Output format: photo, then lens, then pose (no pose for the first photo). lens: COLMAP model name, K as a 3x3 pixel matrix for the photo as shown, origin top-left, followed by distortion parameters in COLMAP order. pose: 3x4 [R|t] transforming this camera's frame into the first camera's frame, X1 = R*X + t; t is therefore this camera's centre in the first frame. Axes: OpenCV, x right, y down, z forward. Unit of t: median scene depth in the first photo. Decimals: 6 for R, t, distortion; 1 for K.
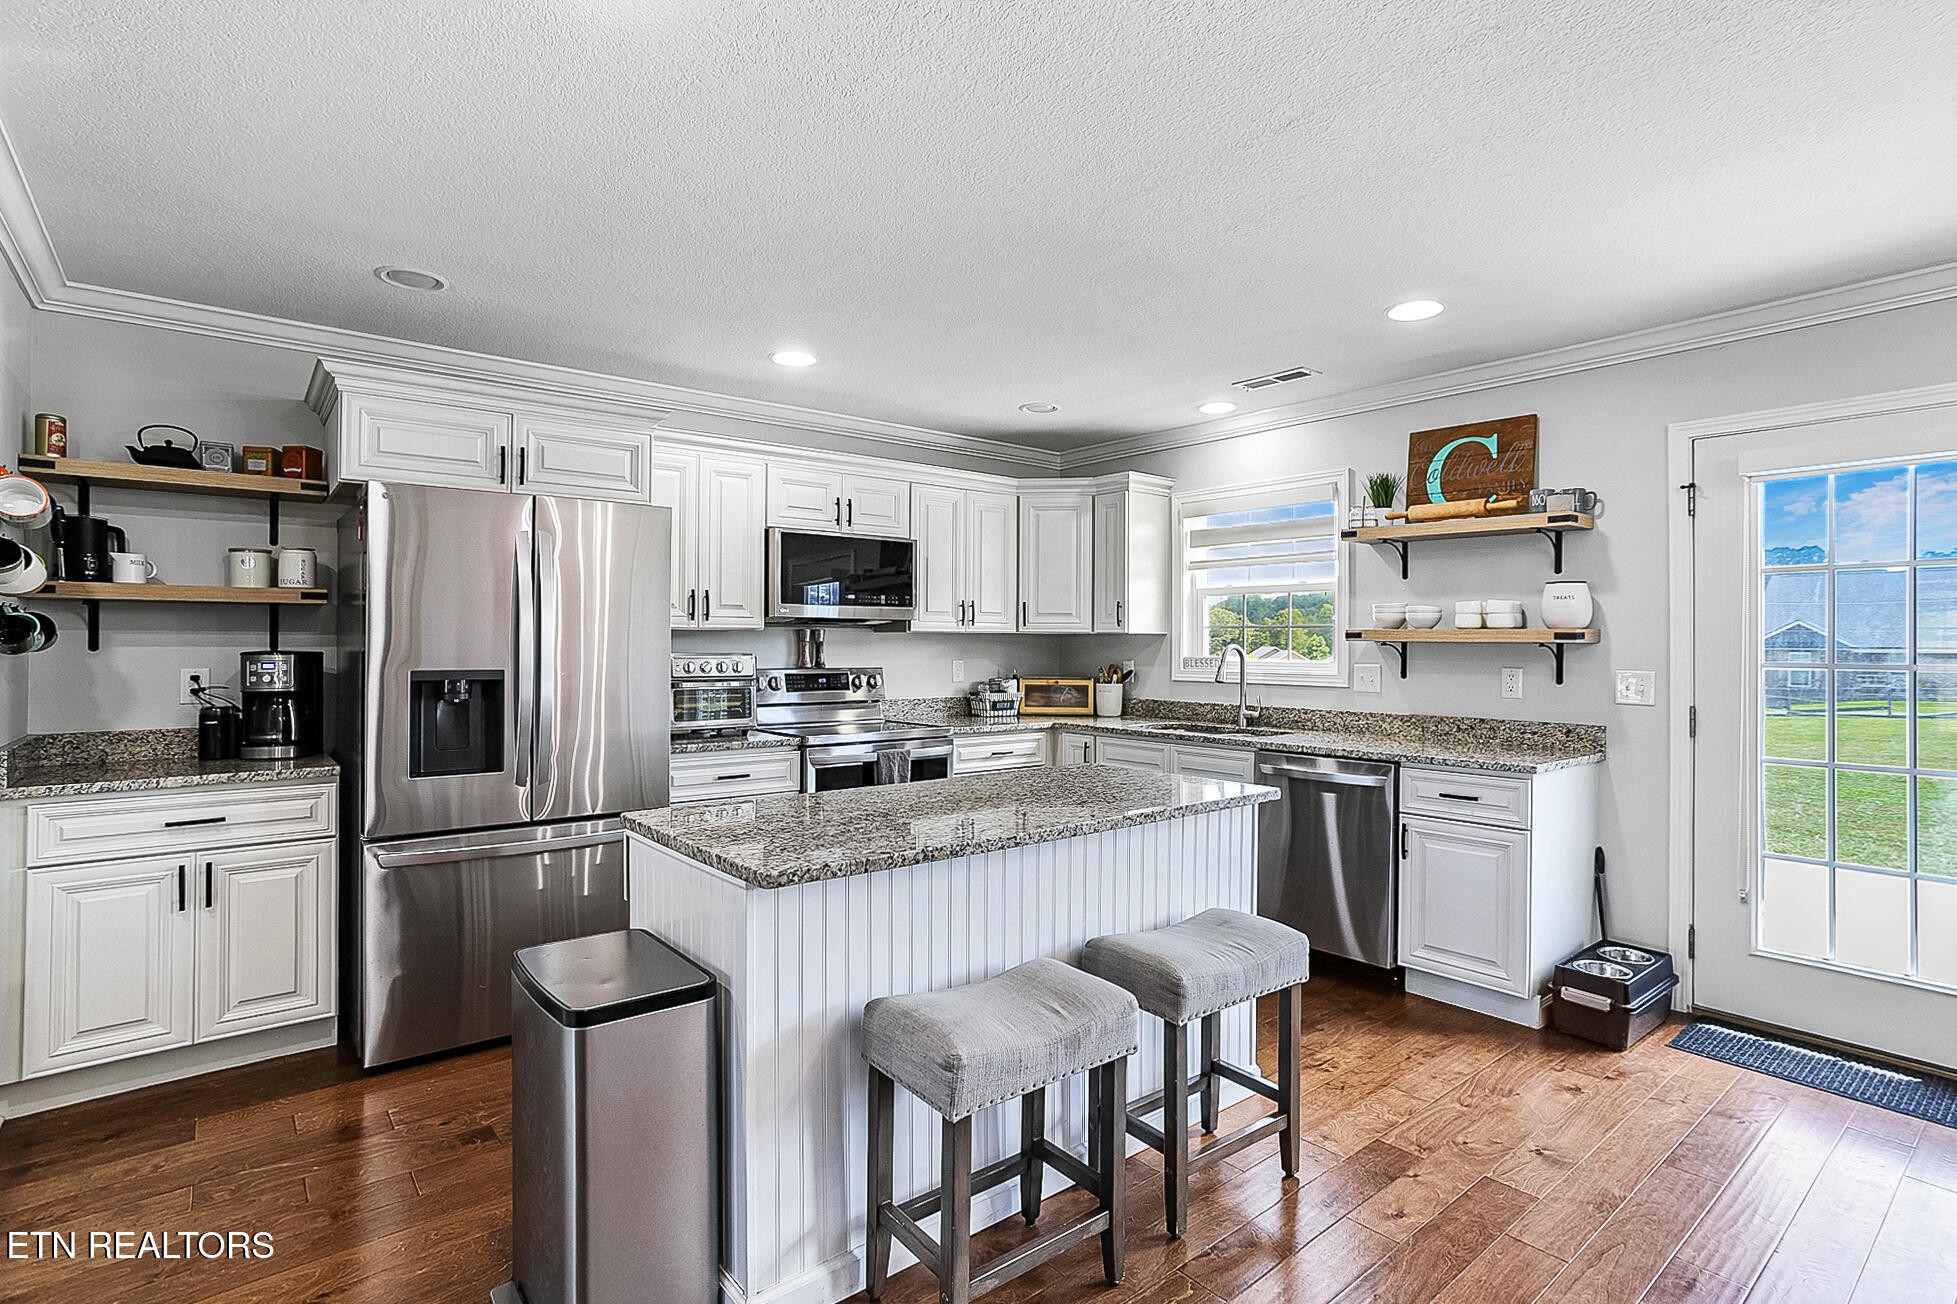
lens RADIAL K [[953.4, 0, 1000.5], [0, 953.4, 624.8], [0, 0, 1]] dist [-0.029486, 0.013695]
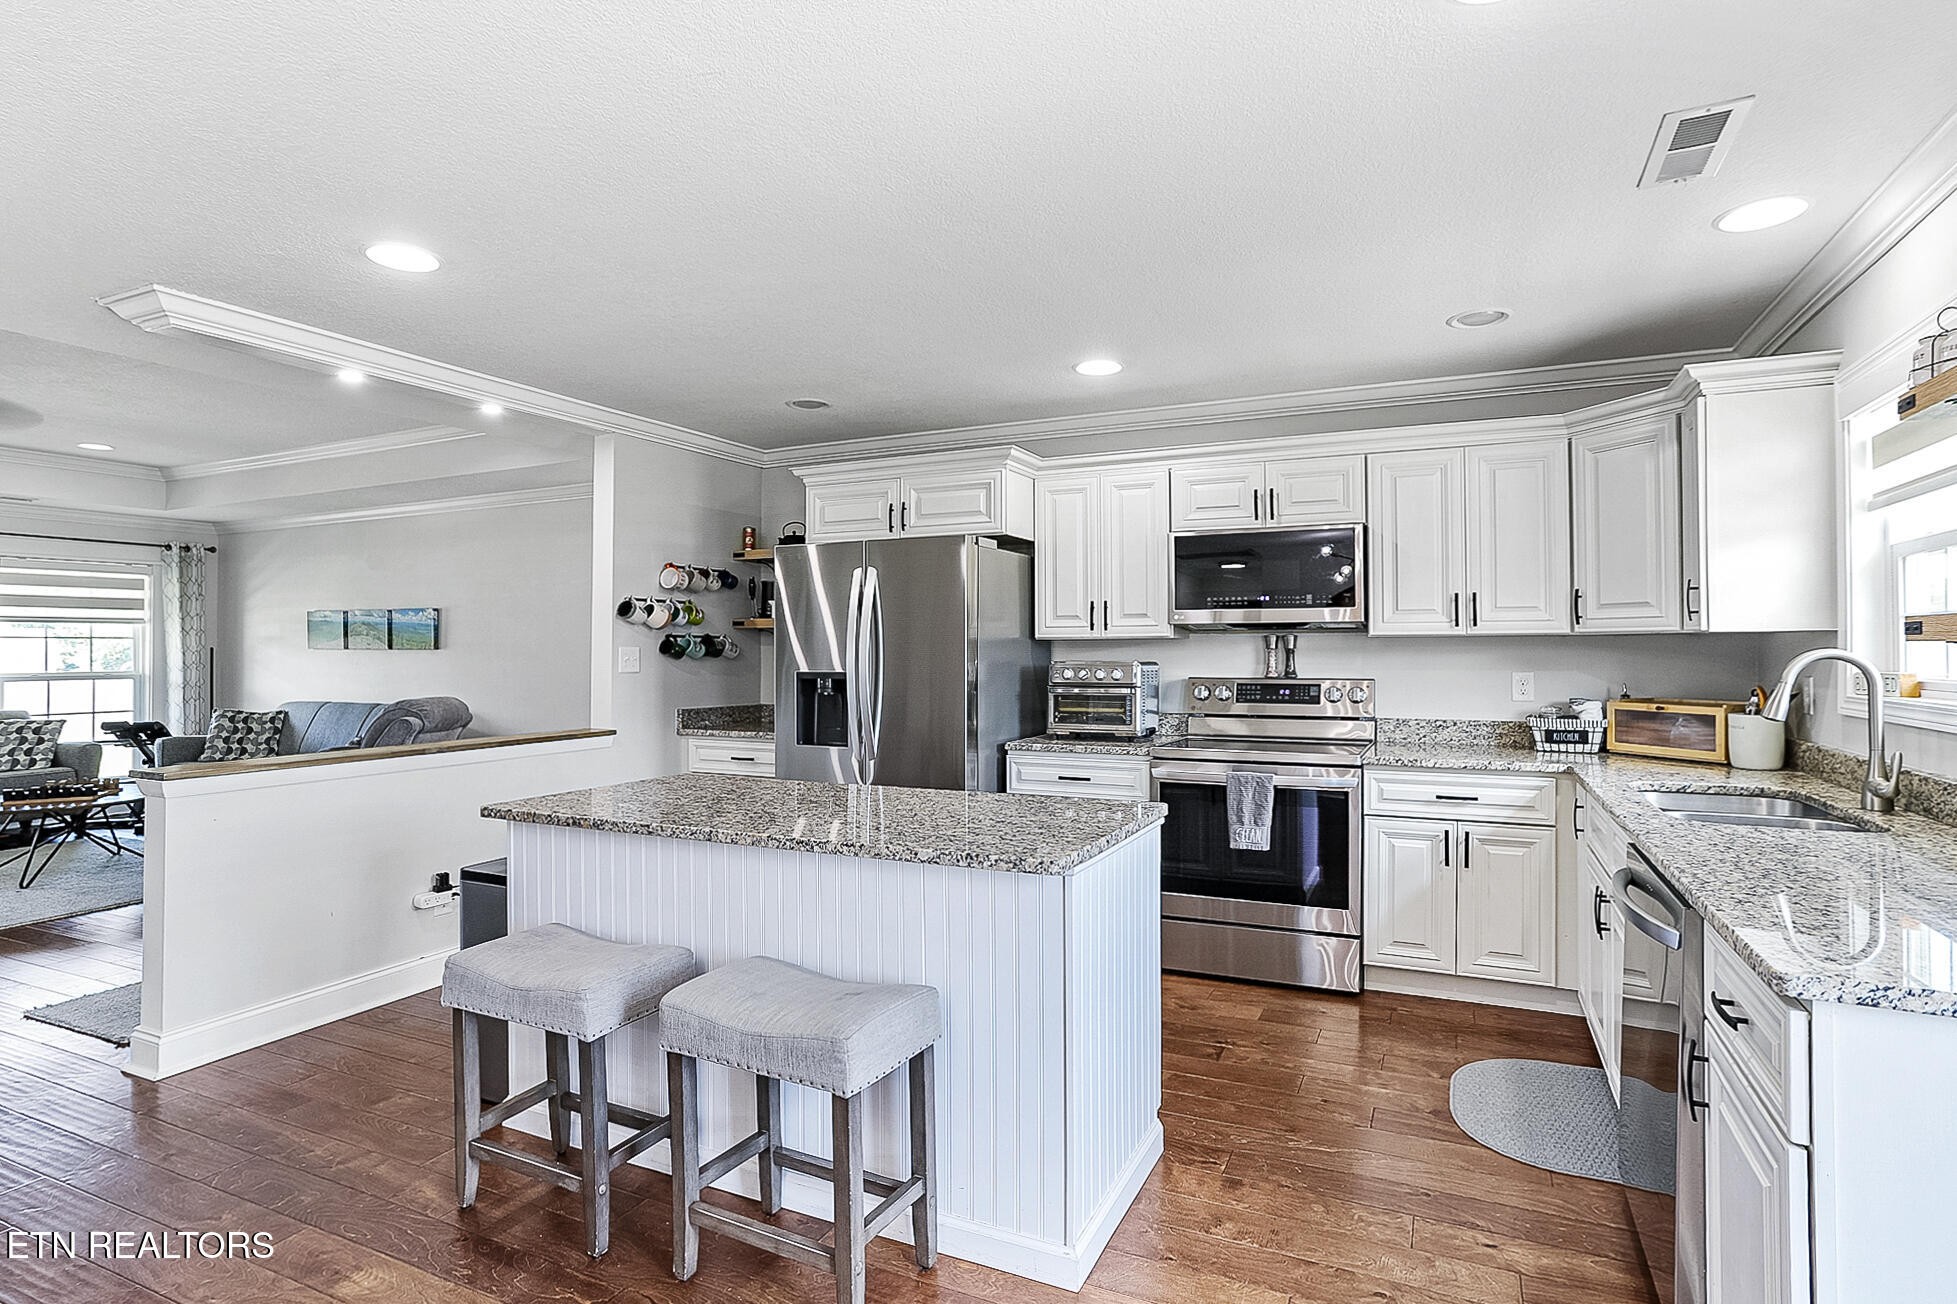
lens RADIAL K [[932.7, 0, 979.1], [0, 932.7, 640.8], [0, 0, 1]] dist [-0.013590, 0.014978]
pose [[0.464621, -0.013957, -0.885399, 0.487384], [0.022806, 0.999733, -0.003791, 0.007254], [0.885216, -0.018431, 0.464815, 0.350519]]
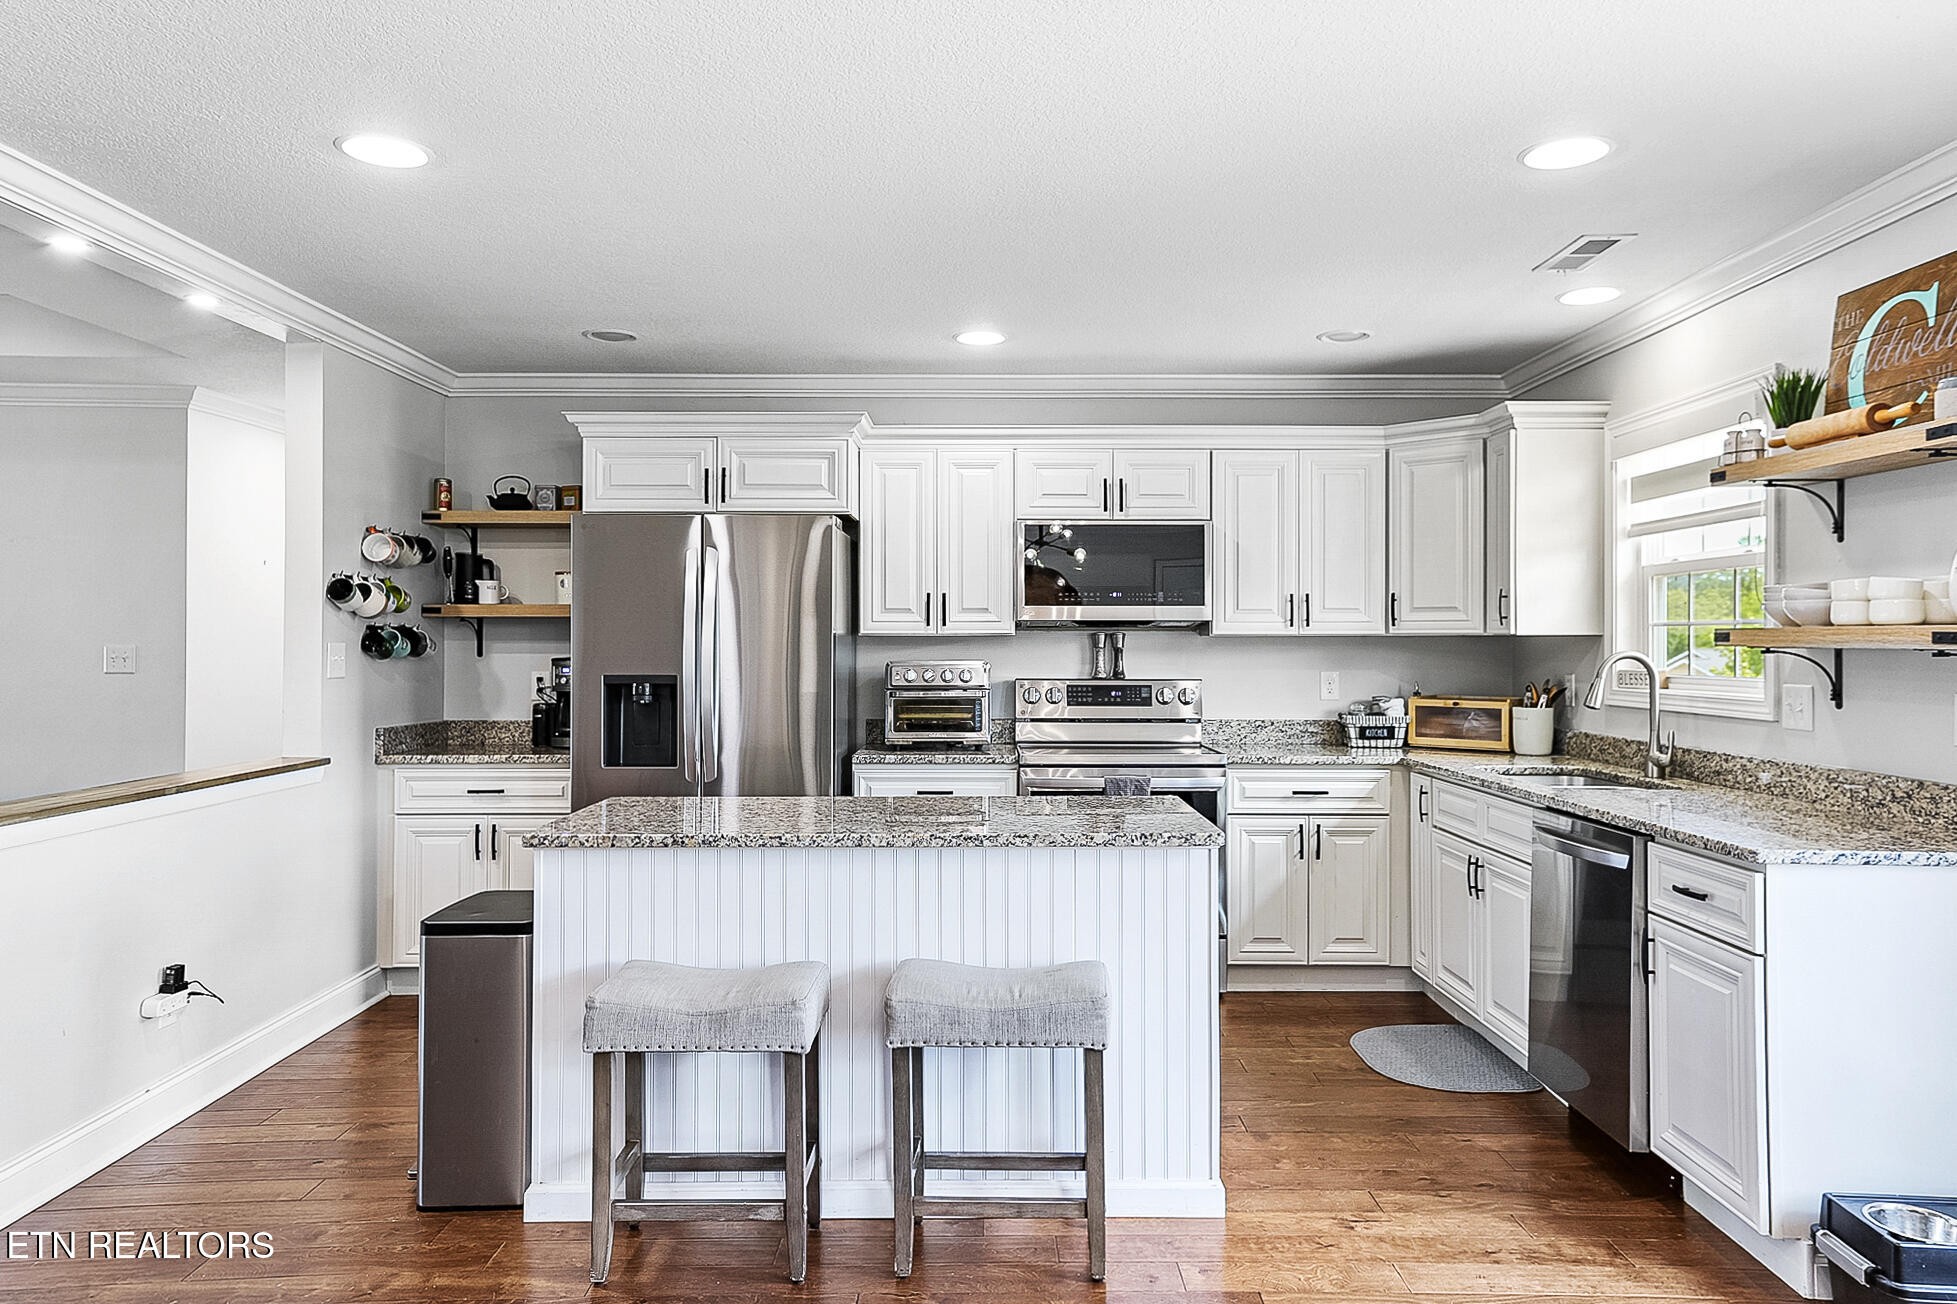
lens RADIAL K [[1288.8, 0, 973.5], [0, 1288.8, 636.3], [0, 0, 1]] dist [0.017656, 0.005786]
pose [[0.786957, -0.007361, -0.616964, 0.446191], [0.014088, 0.999883, 0.006040, -0.001337], [0.616847, -0.013445, 0.786968, 0.017832]]
